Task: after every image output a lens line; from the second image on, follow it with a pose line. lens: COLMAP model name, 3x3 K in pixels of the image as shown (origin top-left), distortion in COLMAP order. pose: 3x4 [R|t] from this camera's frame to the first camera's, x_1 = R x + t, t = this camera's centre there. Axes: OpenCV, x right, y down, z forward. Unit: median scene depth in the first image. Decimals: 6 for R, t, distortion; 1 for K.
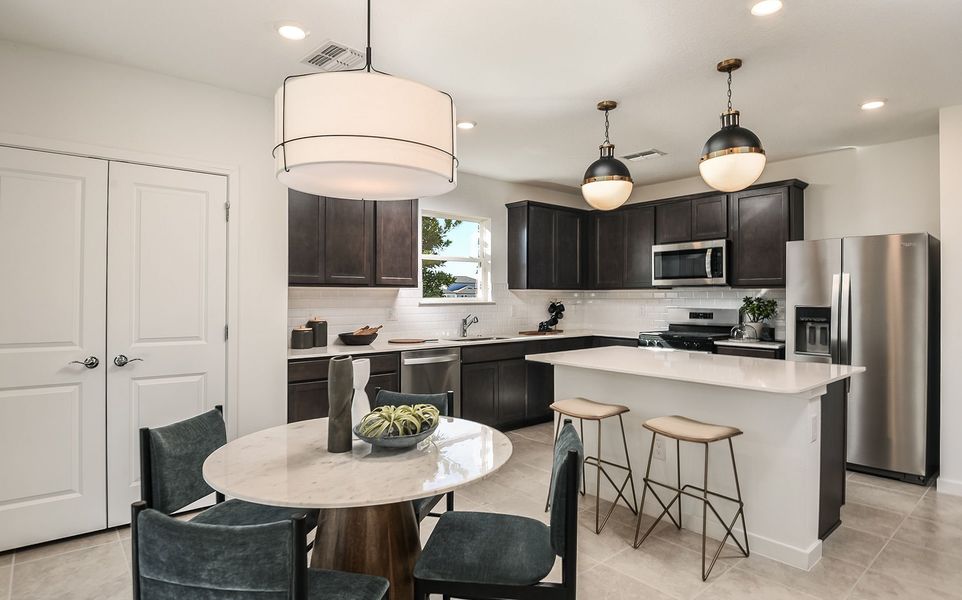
lens RADIAL K [[503.0, 0, 481.0], [0, 503.0, 300.0], [0, 0, 1]] dist [-0.001799, -0.001192]
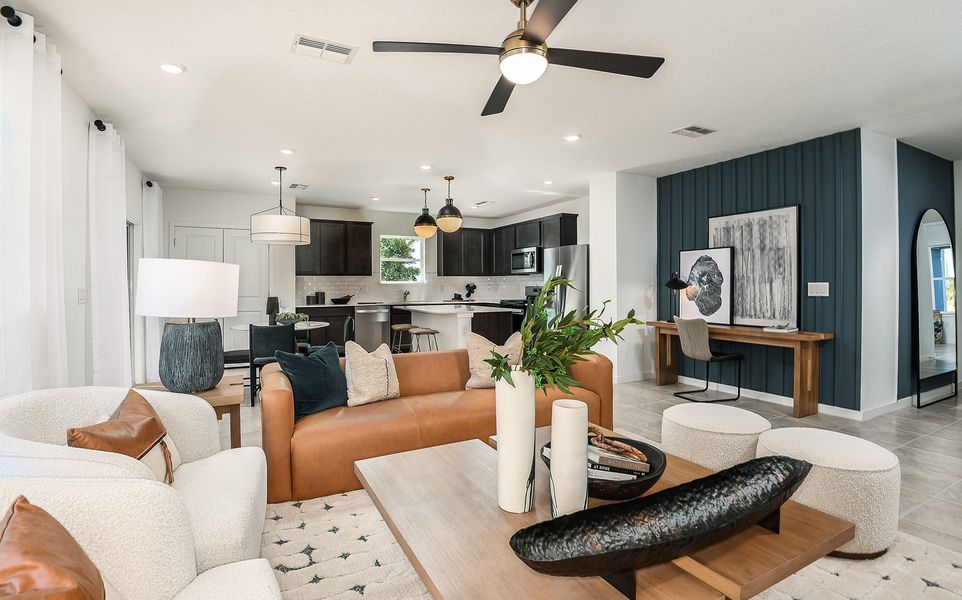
lens RADIAL K [[433.3, 0, 475.3], [0, 433.3, 286.5], [0, 0, 1]] dist [-0.014311, -0.000997]
pose [[0.977157, -0.006461, -0.212421, 0.596907], [0.005009, 0.999960, -0.007372, 0.030662], [0.212461, 0.006139, 0.977150, -0.545009]]
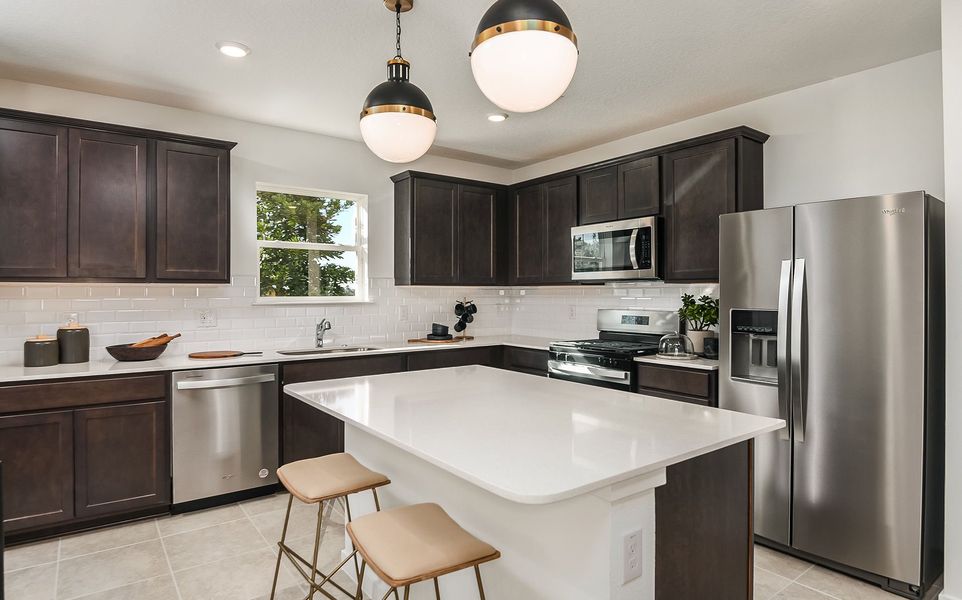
lens RADIAL K [[511.8, 0, 476.8], [0, 511.8, 297.2], [0, 0, 1]] dist [-0.001507, 0.000022]
pose [[0.997798, -0.000689, -0.066316, 0.276301], [0.000616, 0.999999, -0.001126, -0.002463], [0.066317, 0.001083, 0.997798, 0.243024]]
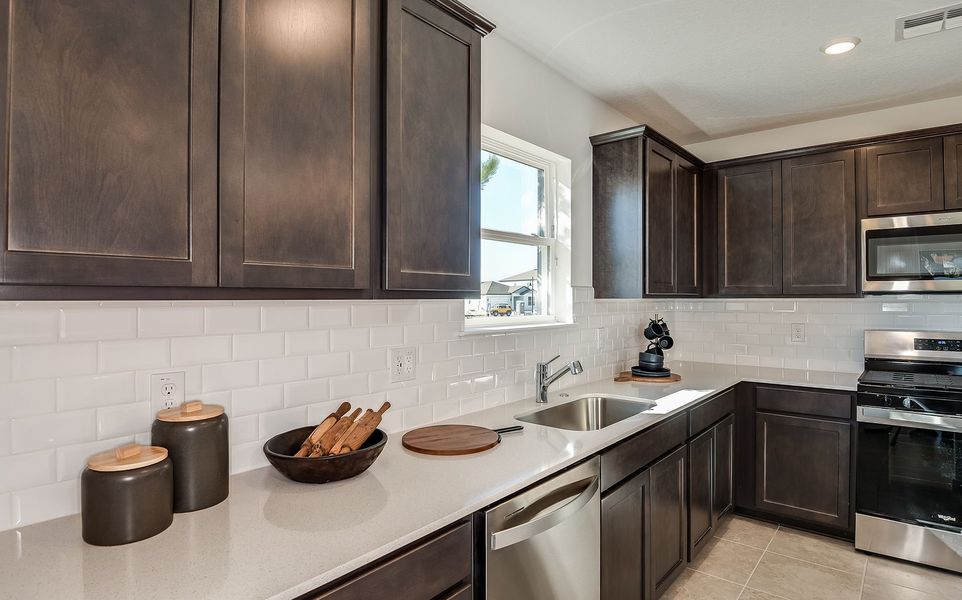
lens RADIAL K [[503.0, 0, 481.0], [0, 503.0, 300.0], [0, 0, 1]] dist [-0.001799, -0.001192]
pose [[0.985726, -0.003225, 0.168324, -0.178331], [0.004041, 0.999982, -0.004509, -0.020521], [-0.168306, 0.005124, 0.985721, 0.585779]]
